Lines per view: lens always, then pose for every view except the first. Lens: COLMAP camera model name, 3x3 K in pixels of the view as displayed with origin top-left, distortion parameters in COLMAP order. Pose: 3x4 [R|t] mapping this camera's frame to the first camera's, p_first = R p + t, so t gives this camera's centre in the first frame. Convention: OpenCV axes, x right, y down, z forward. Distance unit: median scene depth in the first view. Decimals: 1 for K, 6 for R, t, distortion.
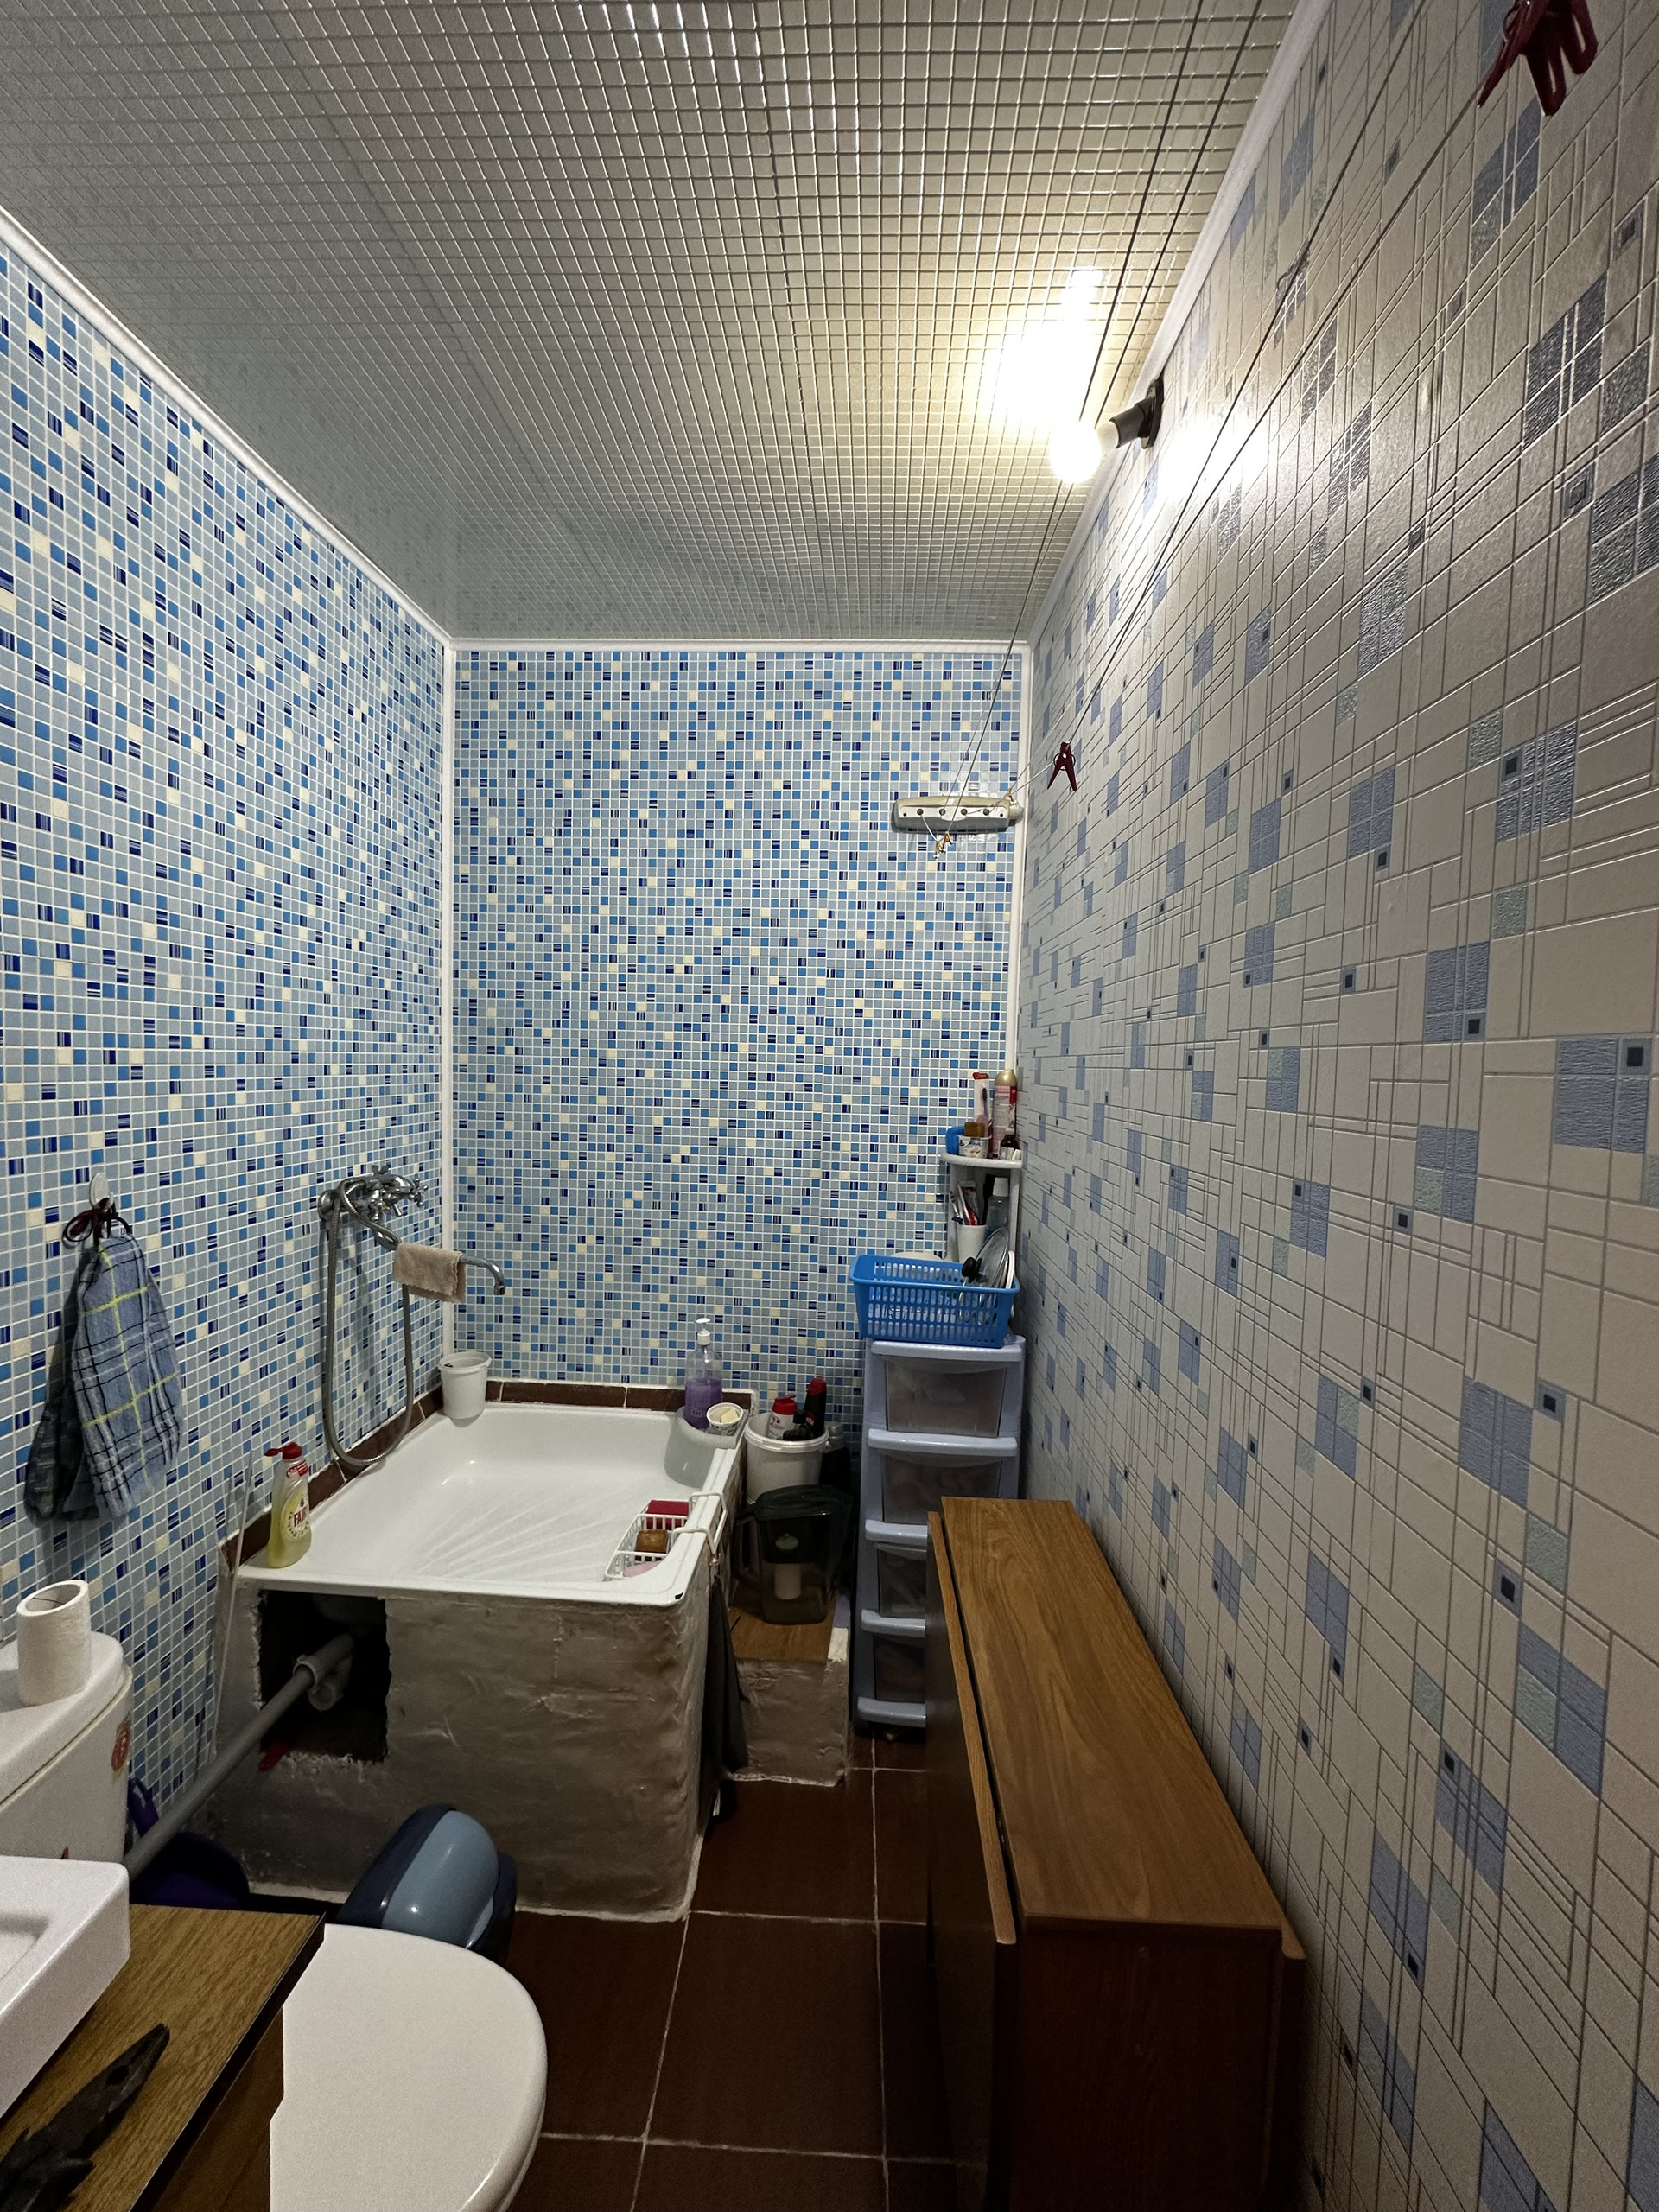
lens RADIAL K [[884.6, 0, 828.9], [0, 884.6, 1103.8], [0, 0, 1]] dist [-0.002881, 0.001007]
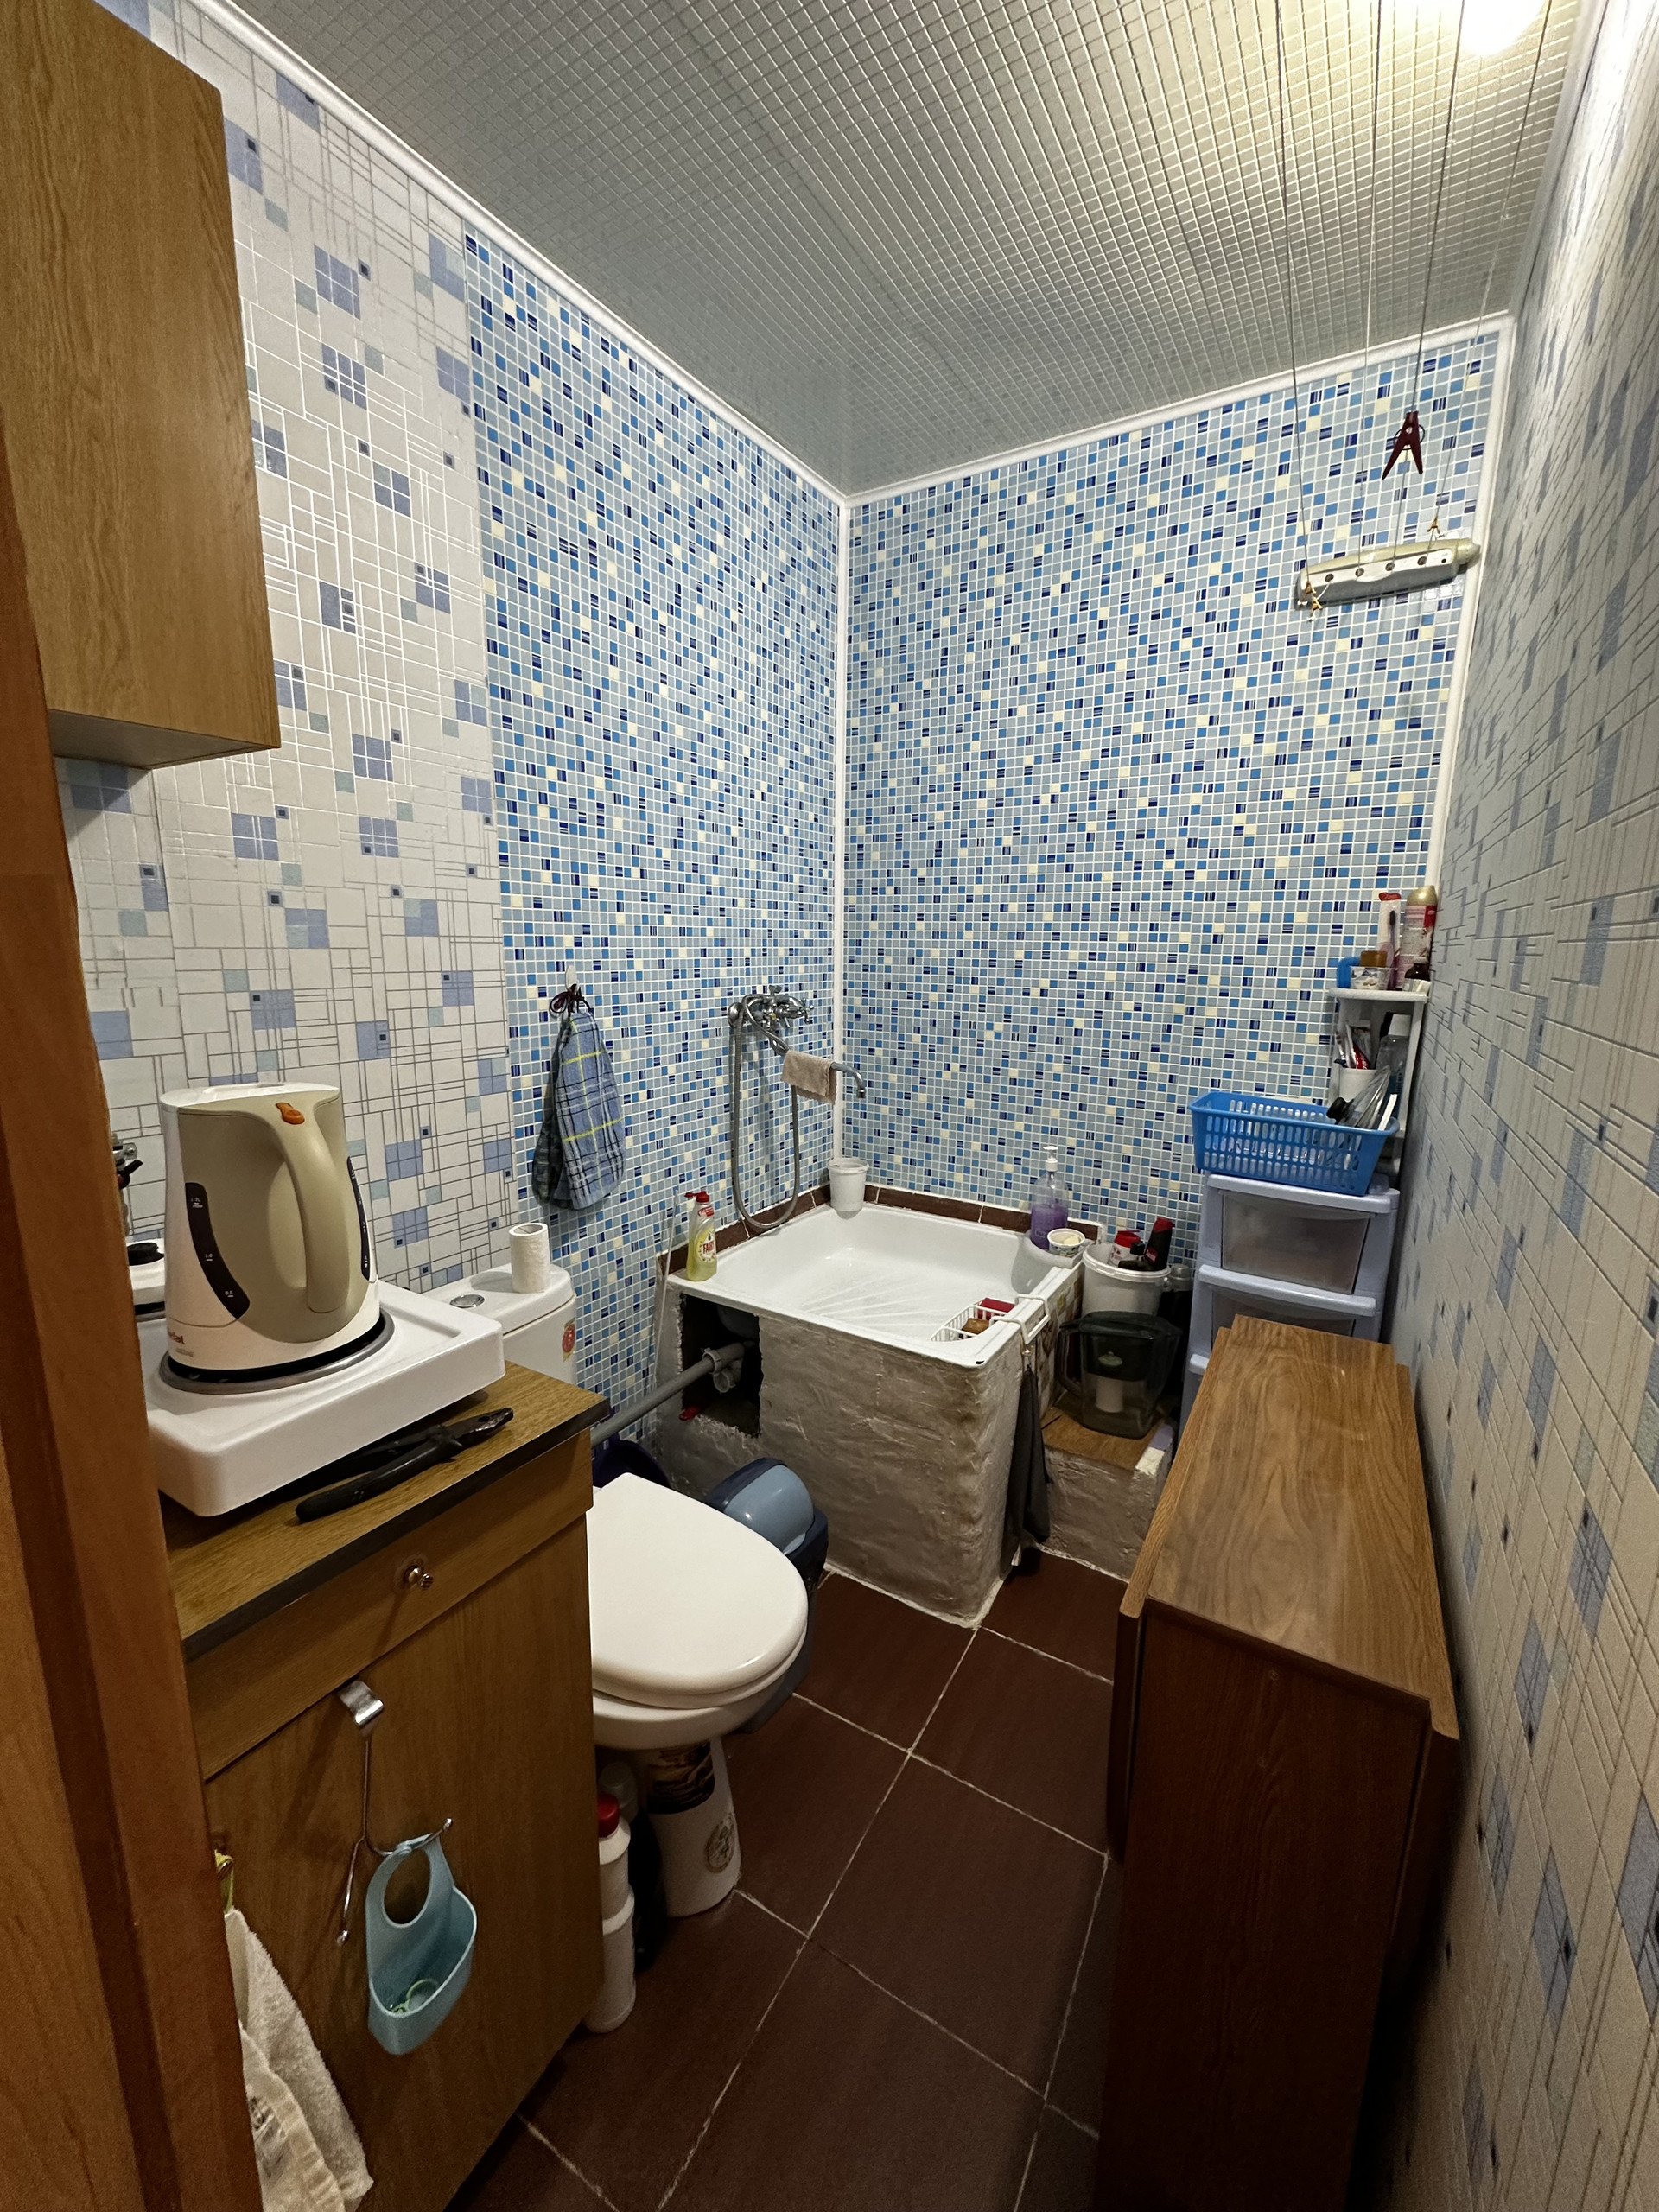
lens RADIAL K [[884.6, 0, 833.2], [0, 884.6, 1105.5], [0, 0, 1]] dist [-0.002881, 0.001007]
pose [[0.878048, 0.072906, -0.472987, 0.139775], [-0.013380, 0.991682, 0.128018, 0.078283], [0.478386, -0.106077, 0.871720, -0.020260]]
